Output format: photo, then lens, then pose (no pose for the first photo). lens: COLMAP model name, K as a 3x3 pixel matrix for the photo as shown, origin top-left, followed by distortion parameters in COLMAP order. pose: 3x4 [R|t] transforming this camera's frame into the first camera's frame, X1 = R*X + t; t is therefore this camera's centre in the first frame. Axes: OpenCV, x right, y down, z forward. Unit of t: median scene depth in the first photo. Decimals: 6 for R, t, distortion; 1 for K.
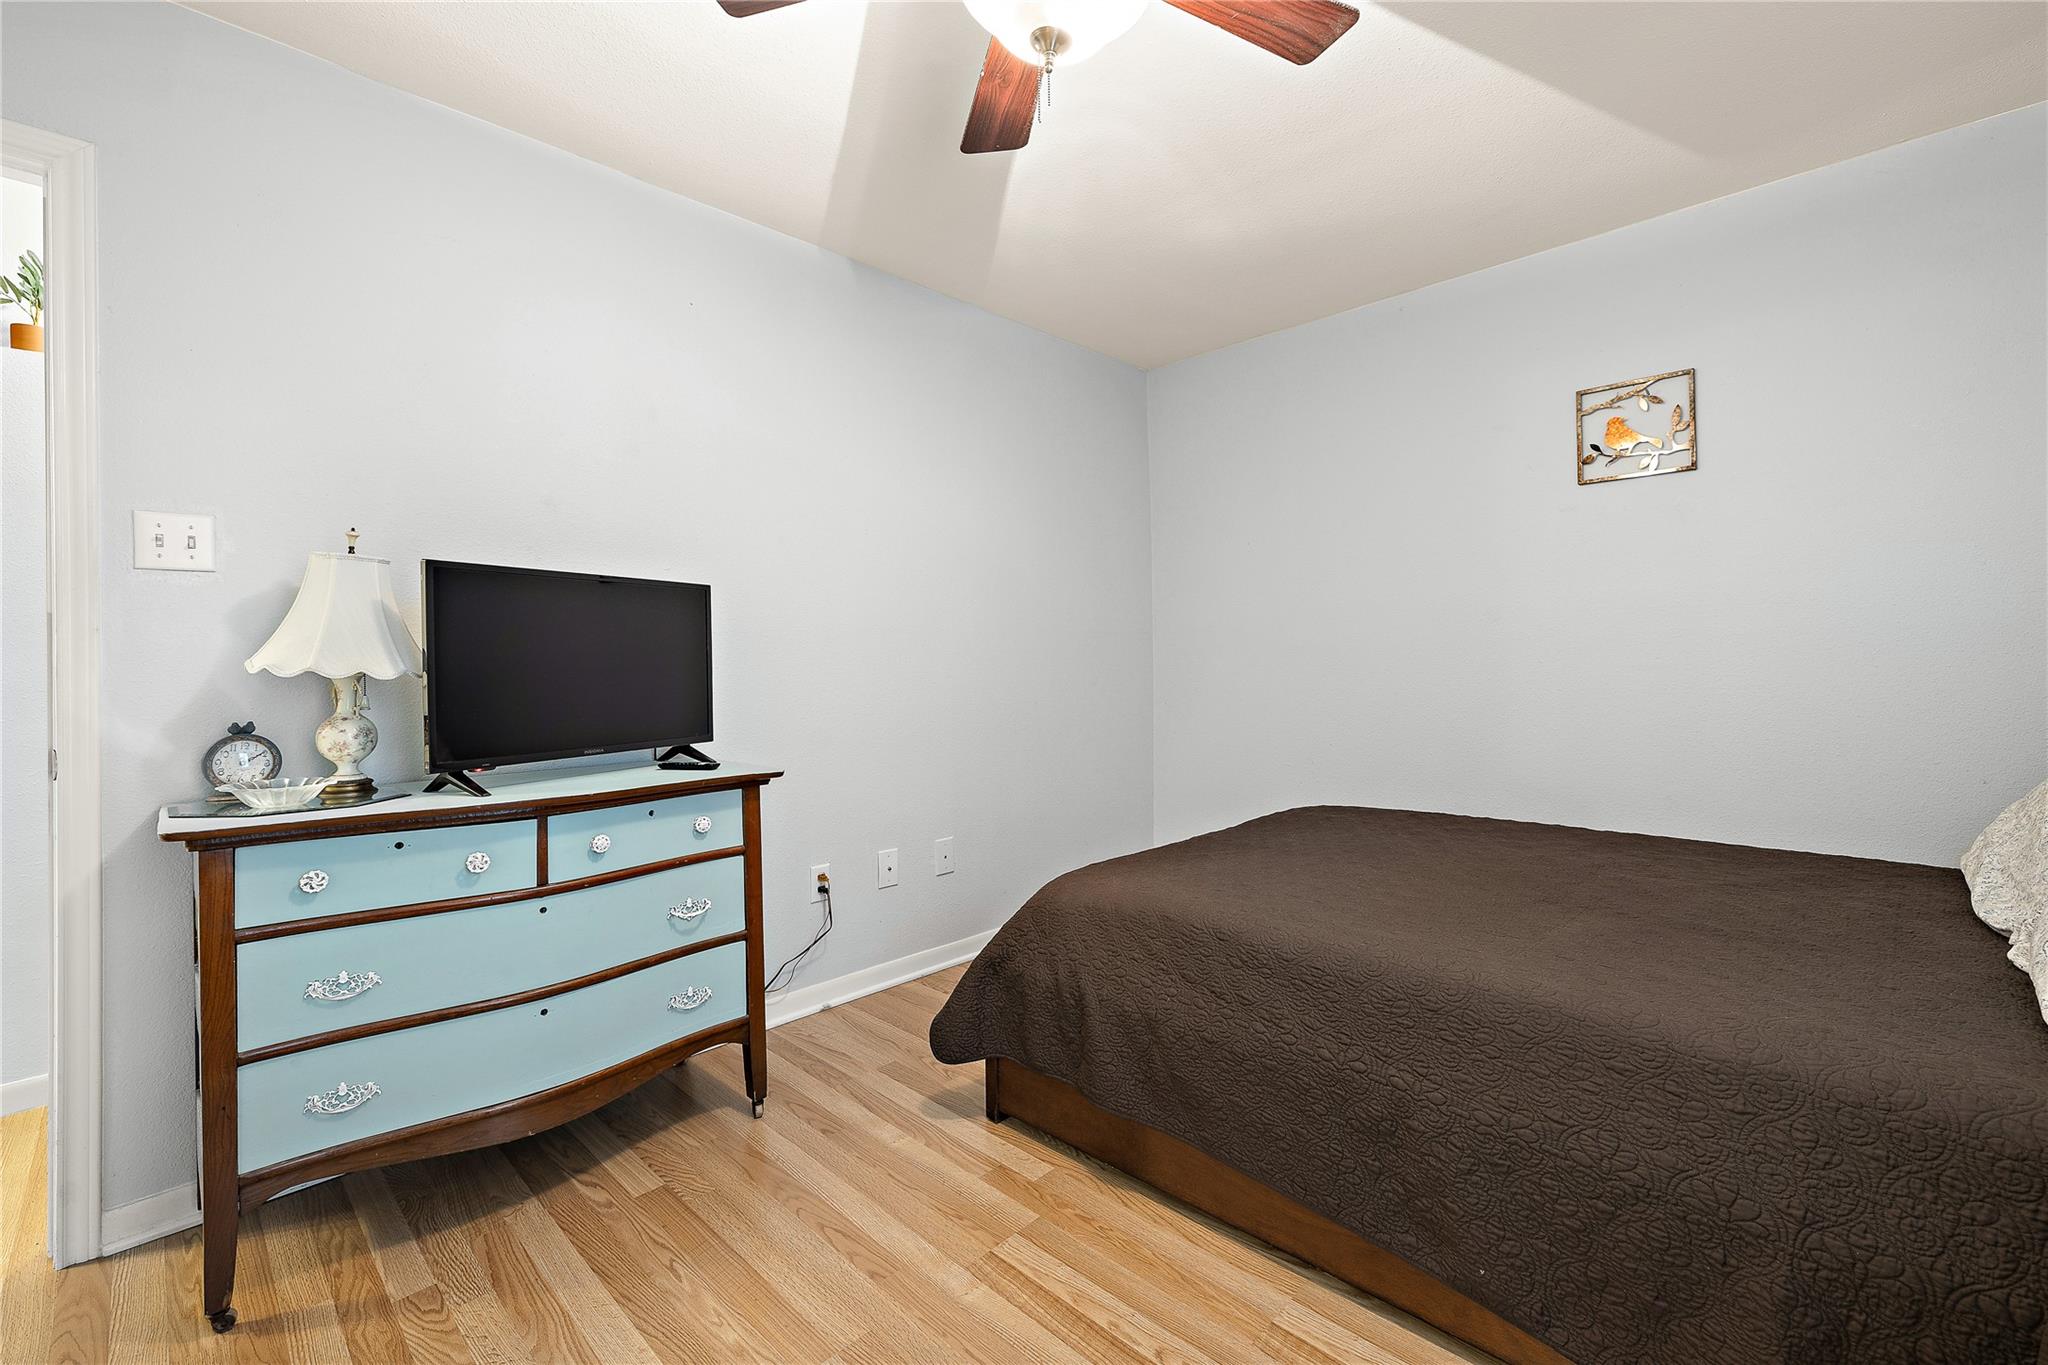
lens RADIAL K [[862.7, 0, 1020.8], [0, 862.7, 666.9], [0, 0, 1]] dist [-0.000312, 0.000197]
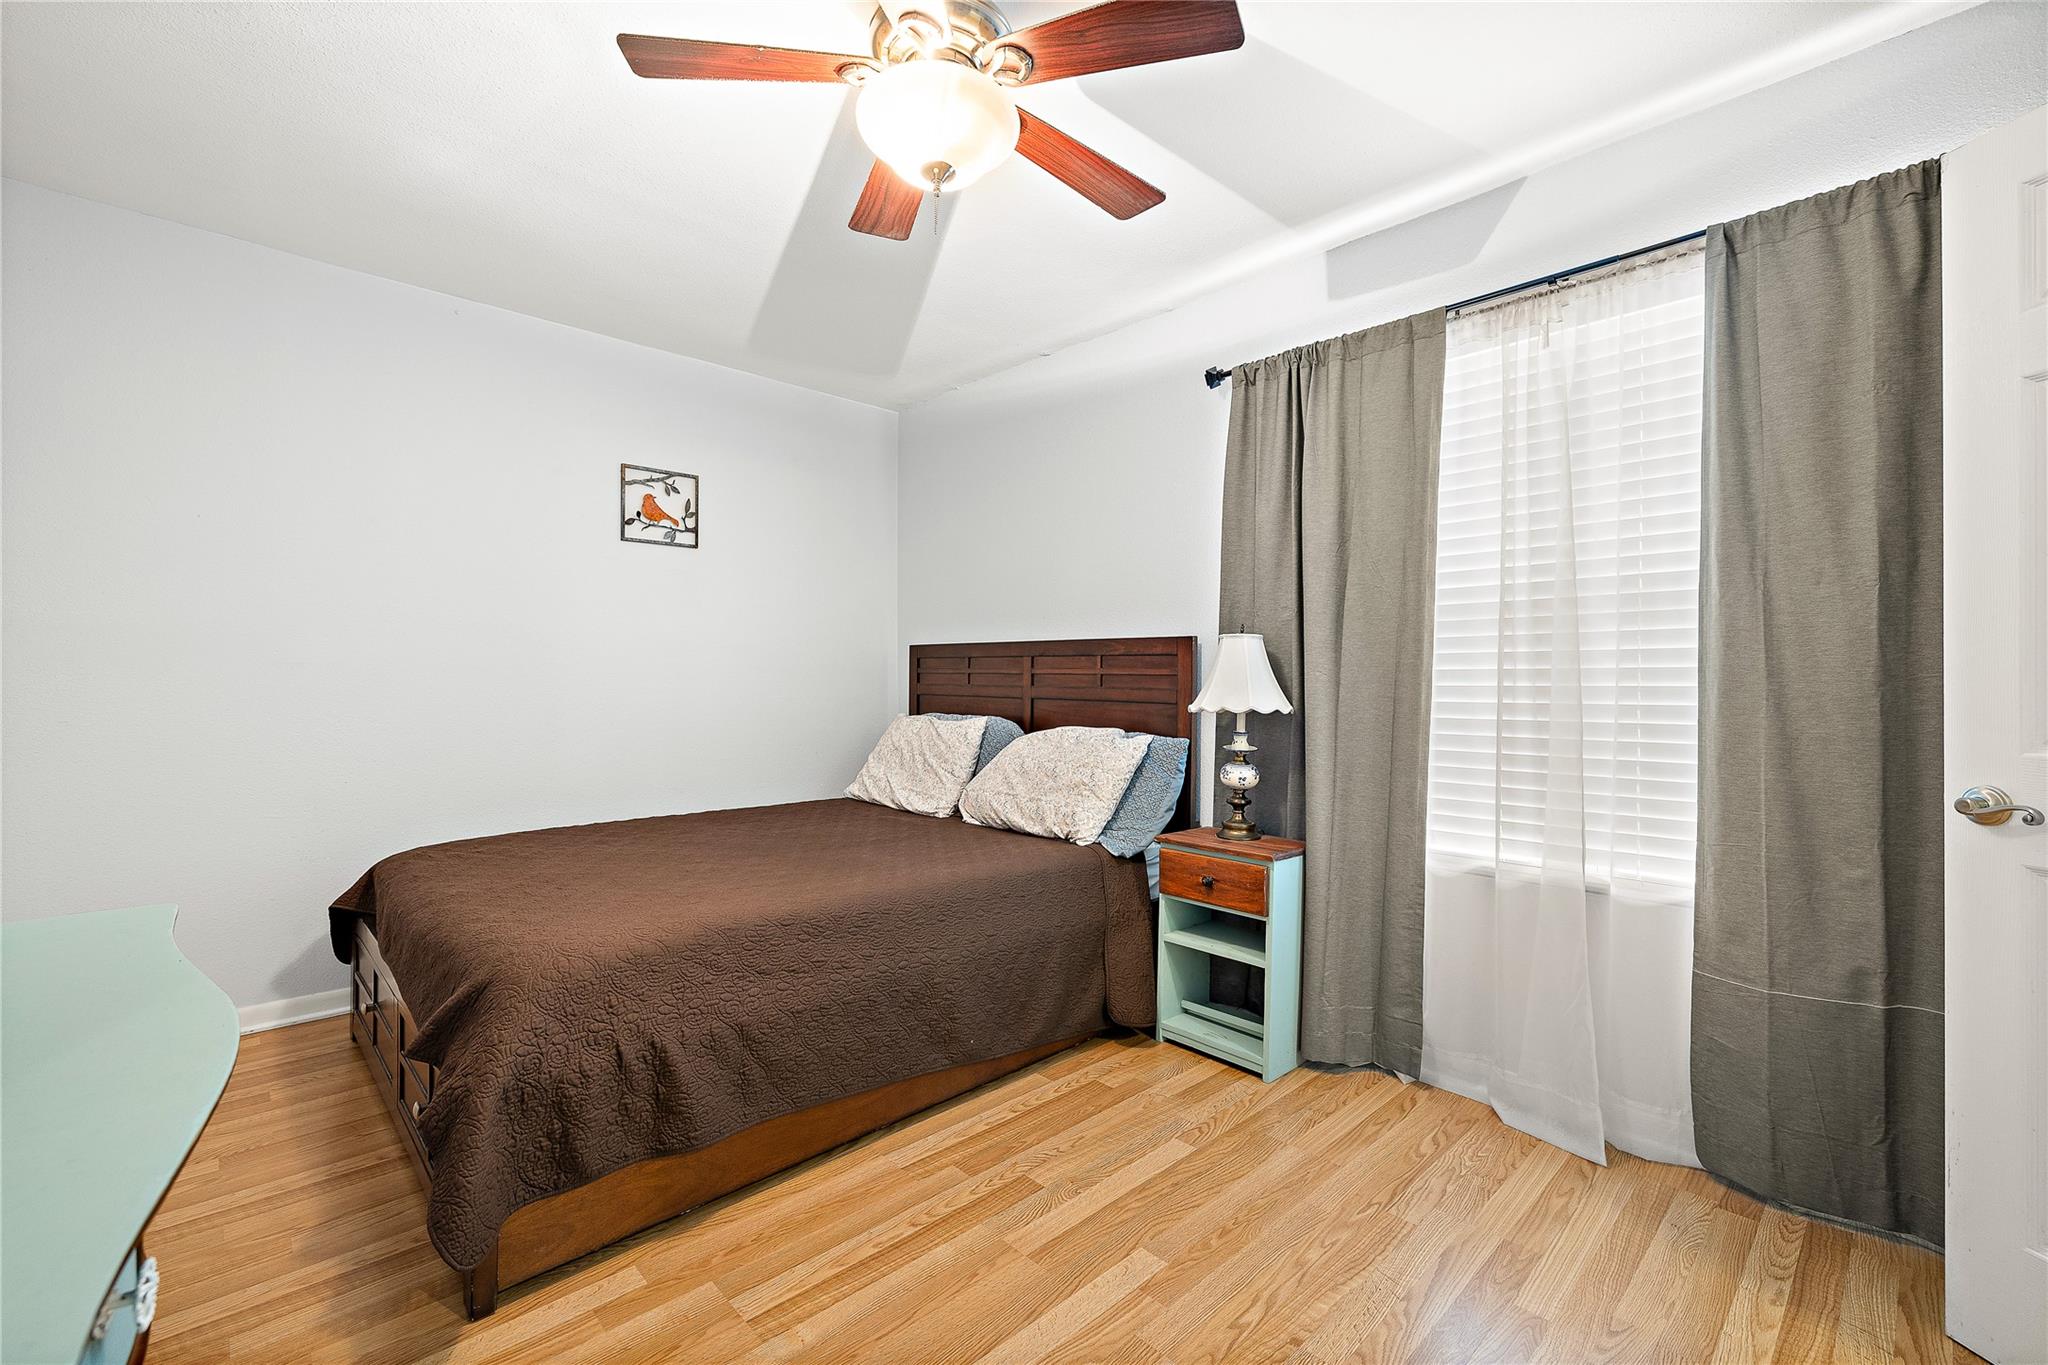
lens RADIAL K [[862.7, 0, 1020.6], [0, 862.7, 685.9], [0, 0, 1]] dist [-0.000312, 0.000197]
pose [[0.043133, 0.002798, 0.999065, -0.810277], [0.001019, 0.999995, -0.002845, -0.000663], [-0.999069, 0.001140, 0.043130, 0.569885]]
